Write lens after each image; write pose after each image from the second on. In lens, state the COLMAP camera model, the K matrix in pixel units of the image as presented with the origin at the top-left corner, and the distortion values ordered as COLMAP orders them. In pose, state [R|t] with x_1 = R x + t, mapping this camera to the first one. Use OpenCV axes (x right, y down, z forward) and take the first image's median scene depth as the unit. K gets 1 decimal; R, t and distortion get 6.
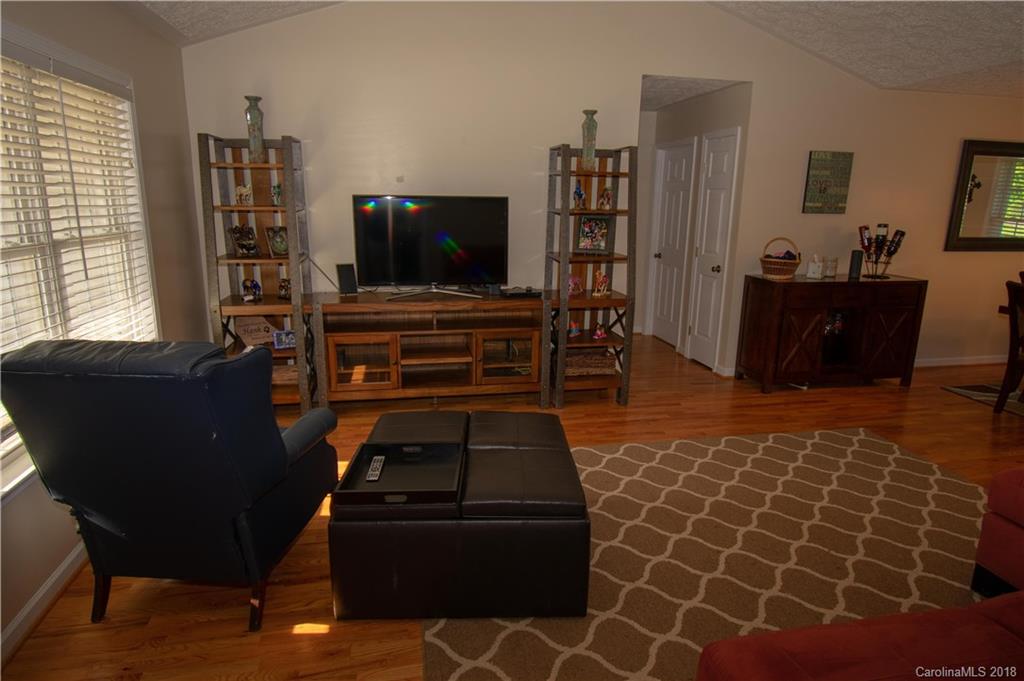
lens RADIAL K [[595.1, 0, 510.4], [0, 595.1, 338.2], [0, 0, 1]] dist [0.008013, -0.009751]
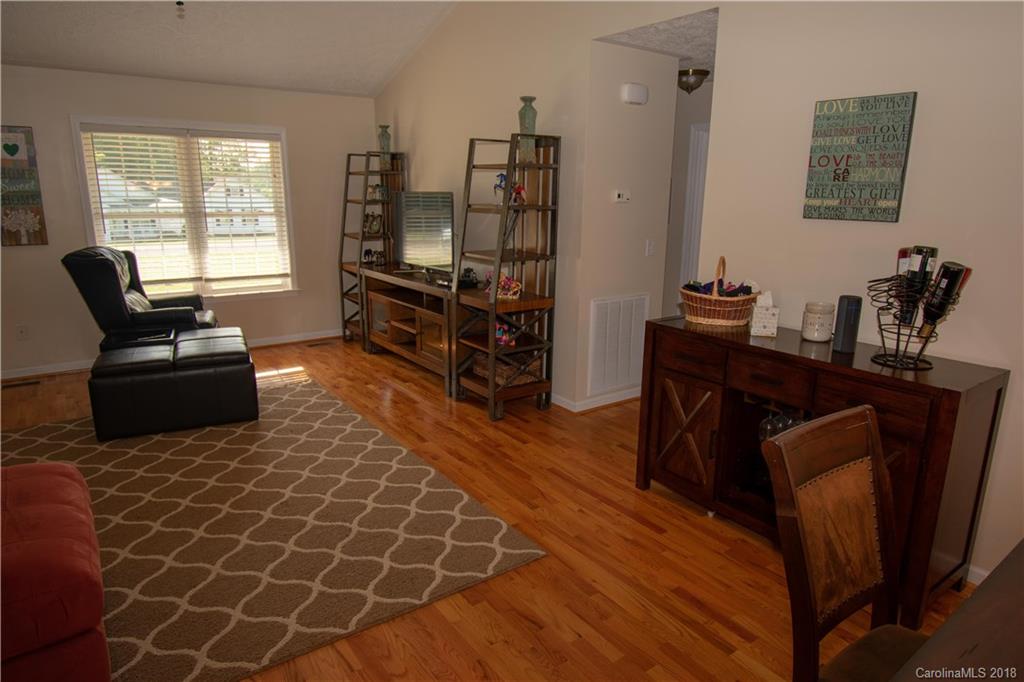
lens RADIAL K [[612.4, 0, 515.4], [0, 612.4, 342.3], [0, 0, 1]] dist [-0.018420, -0.002405]
pose [[0.424968, 0.204803, -0.881736, 0.905024], [-0.215734, 0.968917, 0.121076, -0.111199], [0.879125, 0.138767, 0.455942, 0.535330]]
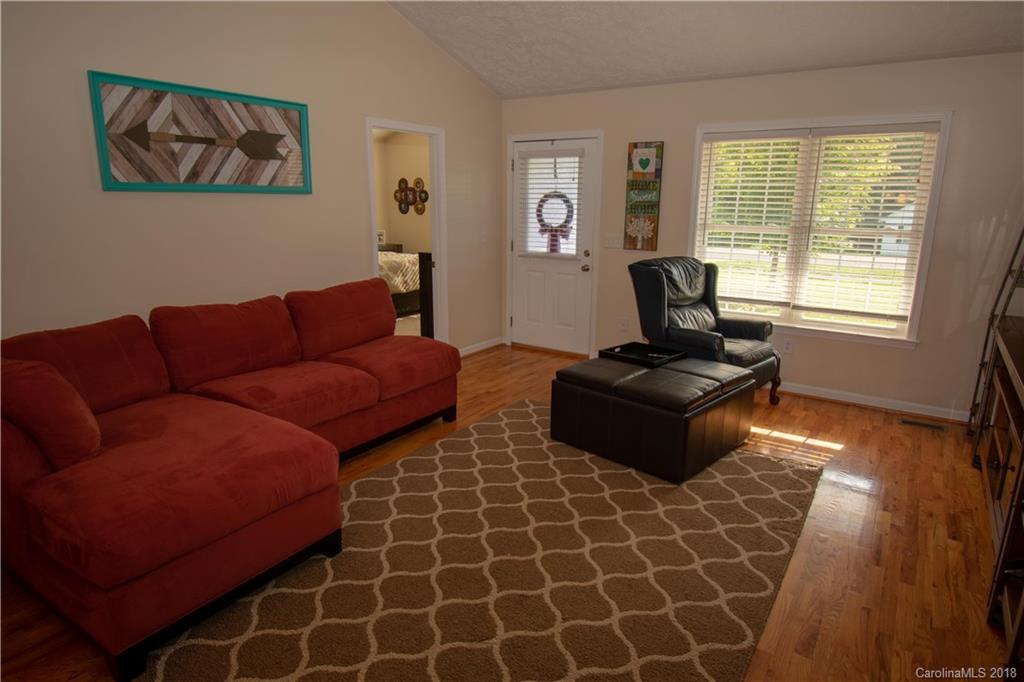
lens RADIAL K [[595.1, 0, 516.7], [0, 595.1, 342.1], [0, 0, 1]] dist [0.008013, -0.009751]
pose [[-0.708911, 0.145730, -0.690078, 0.599606], [-0.182645, 0.907113, 0.379193, -0.188992], [0.681238, 0.394853, -0.616445, 0.837050]]
